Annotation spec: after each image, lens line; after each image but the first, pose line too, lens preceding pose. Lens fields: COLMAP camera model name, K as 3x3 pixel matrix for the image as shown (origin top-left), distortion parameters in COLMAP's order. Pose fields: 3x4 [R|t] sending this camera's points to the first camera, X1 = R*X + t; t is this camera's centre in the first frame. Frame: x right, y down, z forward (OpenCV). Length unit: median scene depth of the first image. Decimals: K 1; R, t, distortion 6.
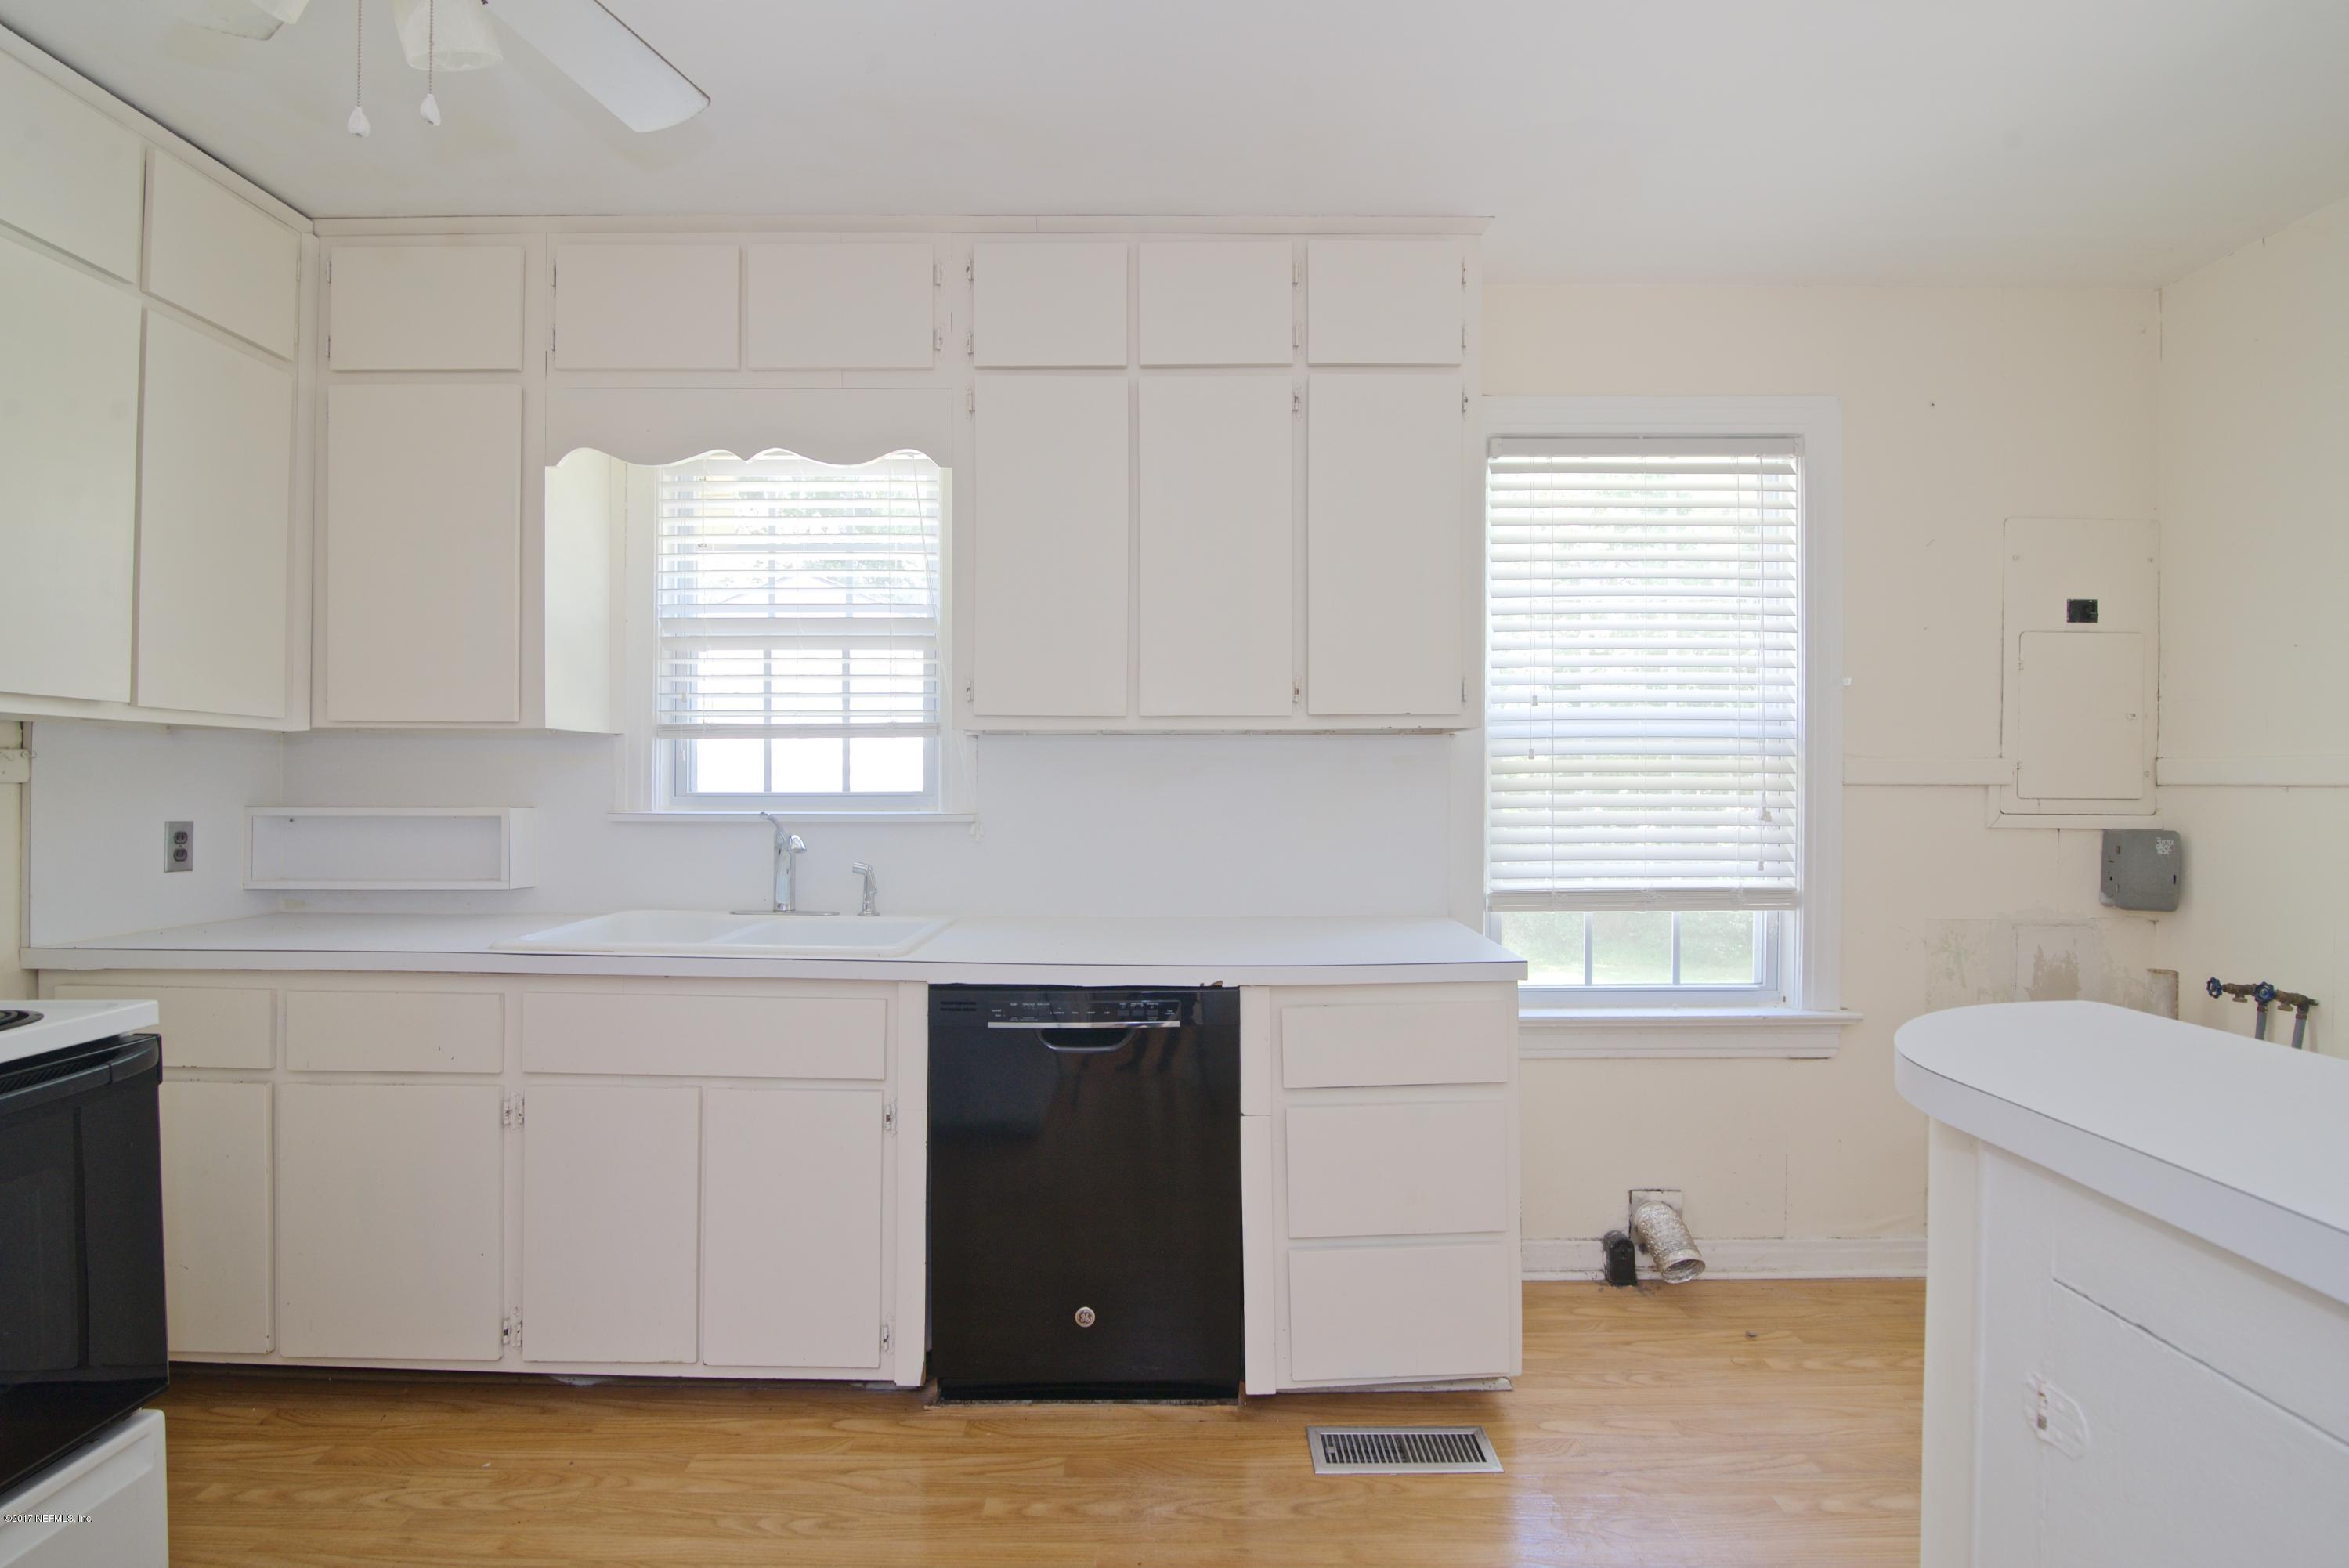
lens RADIAL K [[1115.0, 0, 1174.5], [0, 1115.0, 784.0], [0, 0, 1]] dist [-0.015802, -0.000119]
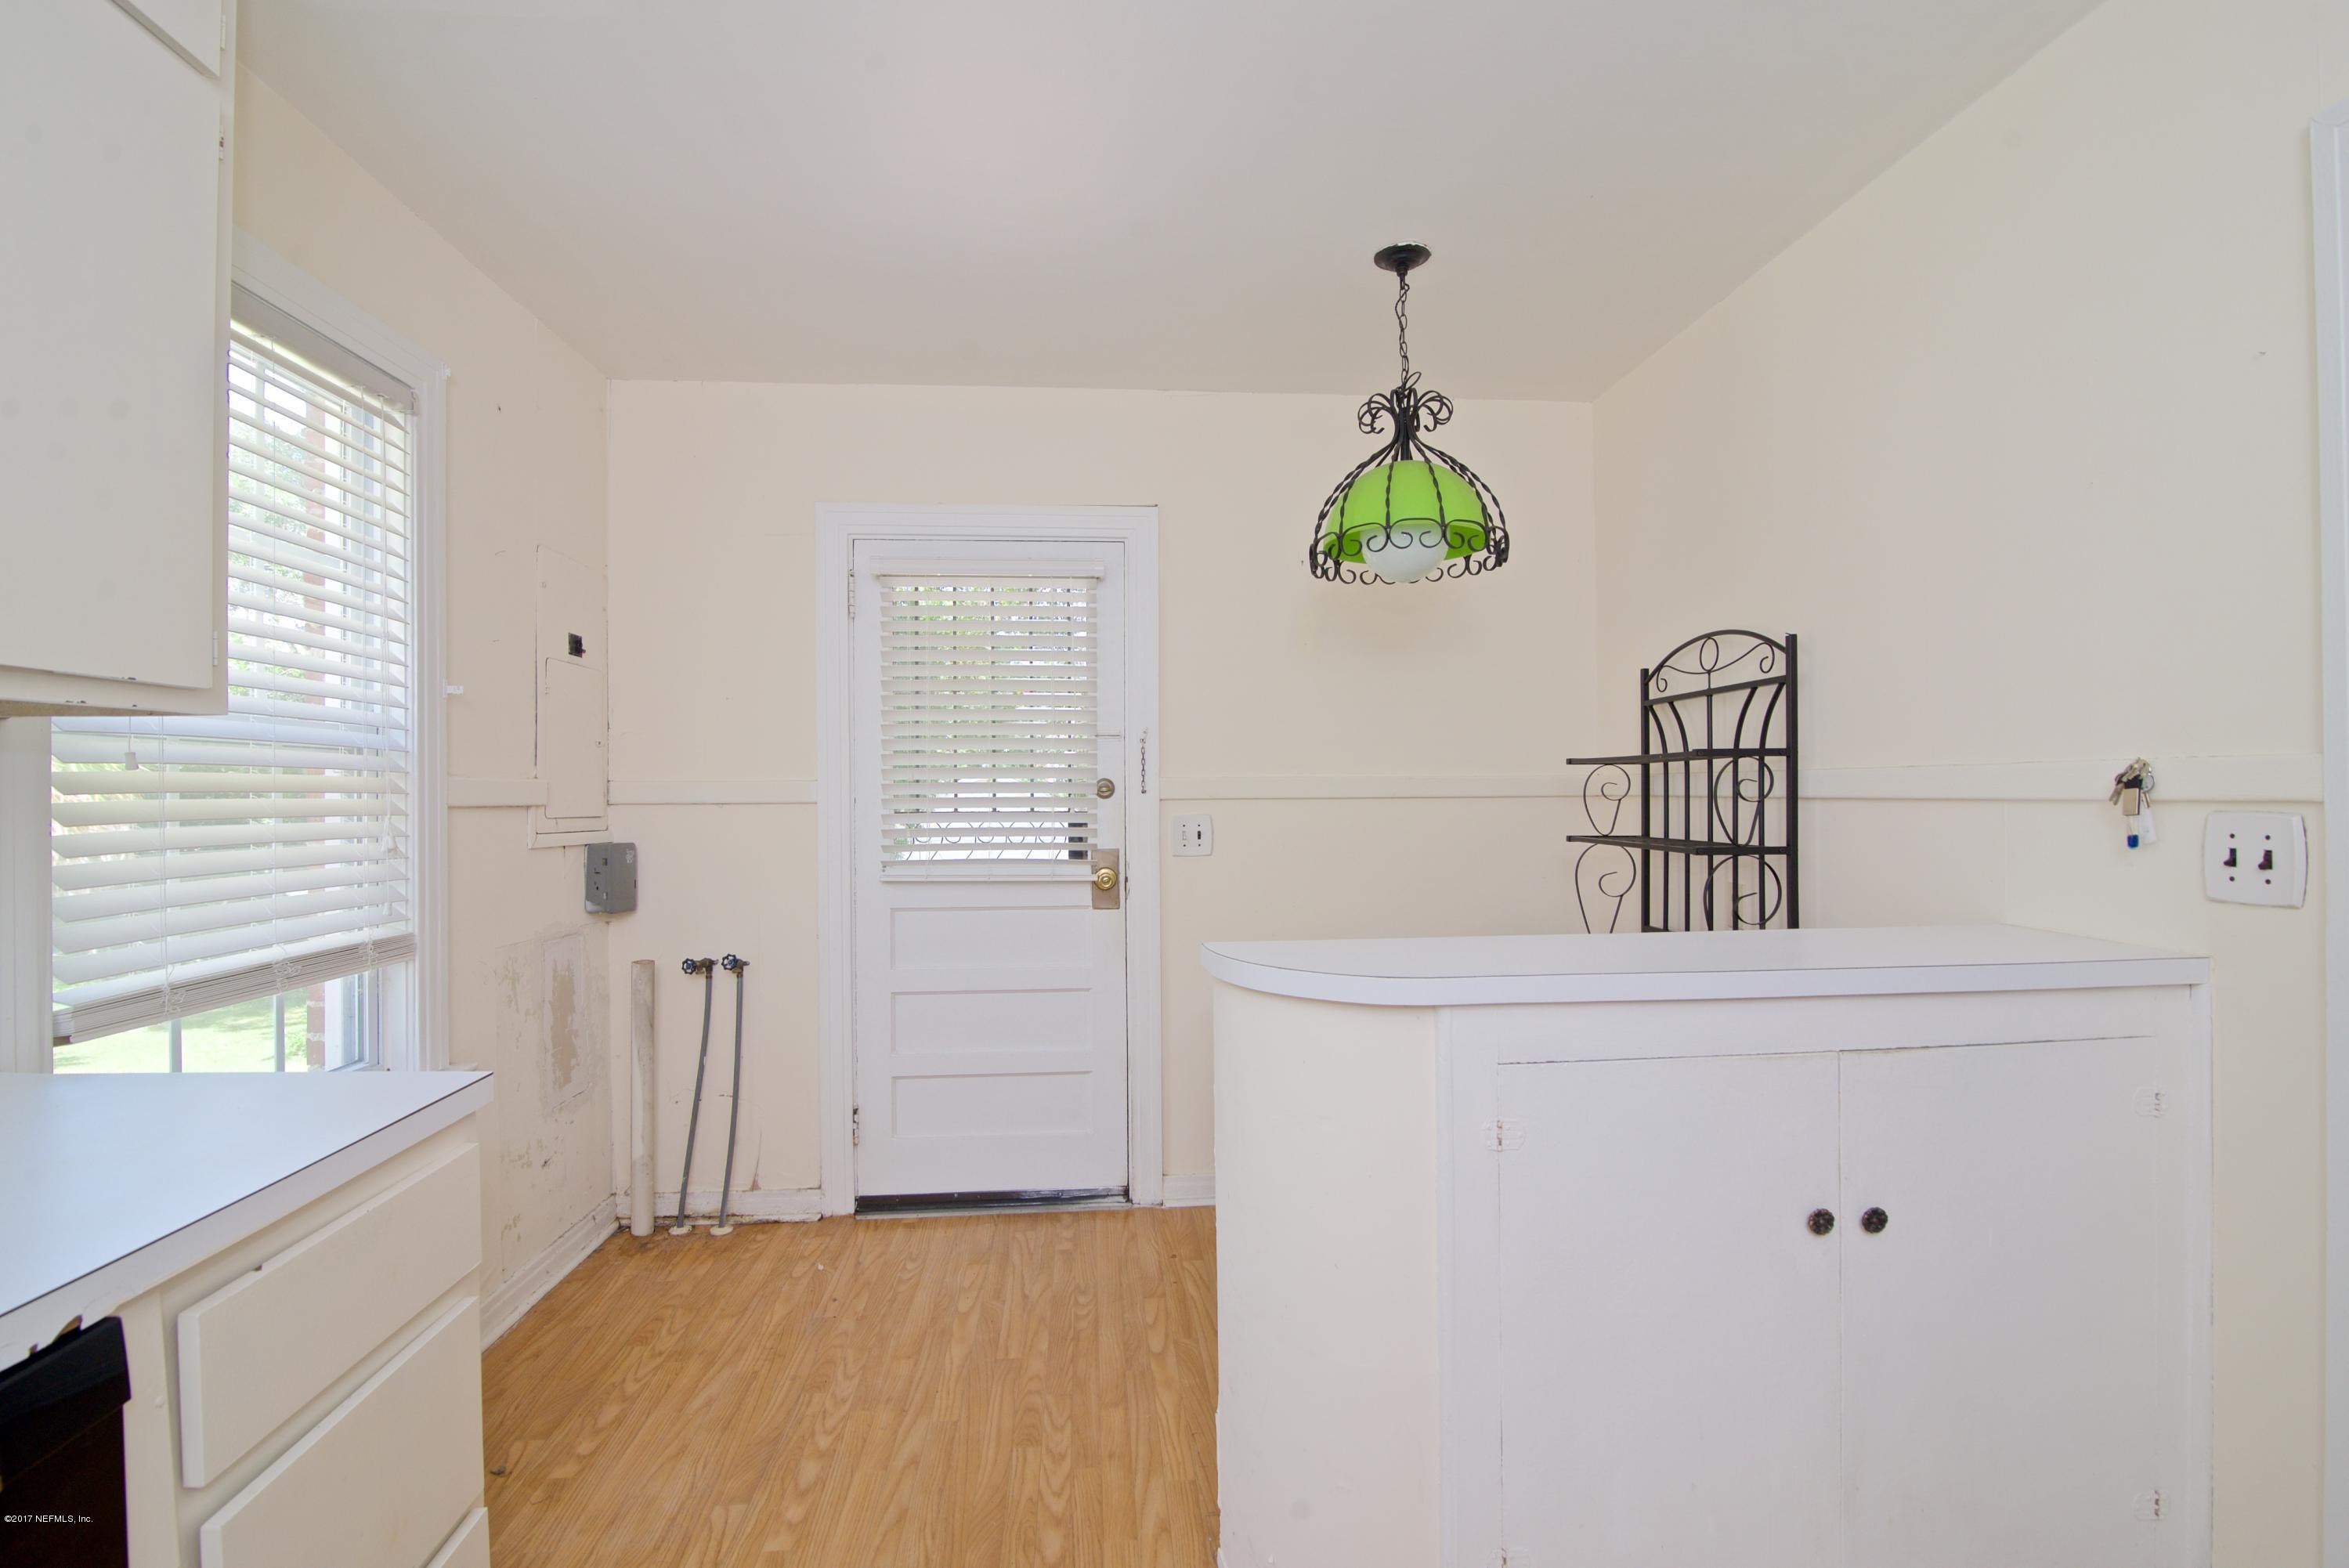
lens RADIAL K [[1086.1, 0, 1174.5], [0, 1086.1, 784.0], [0, 0, 1]] dist [-0.004253, 0.000037]
pose [[-0.094596, 0.009632, 0.995469, -0.313187], [0.003849, 0.999949, -0.009309, -0.007681], [-0.995508, 0.002951, -0.094628, 0.526312]]
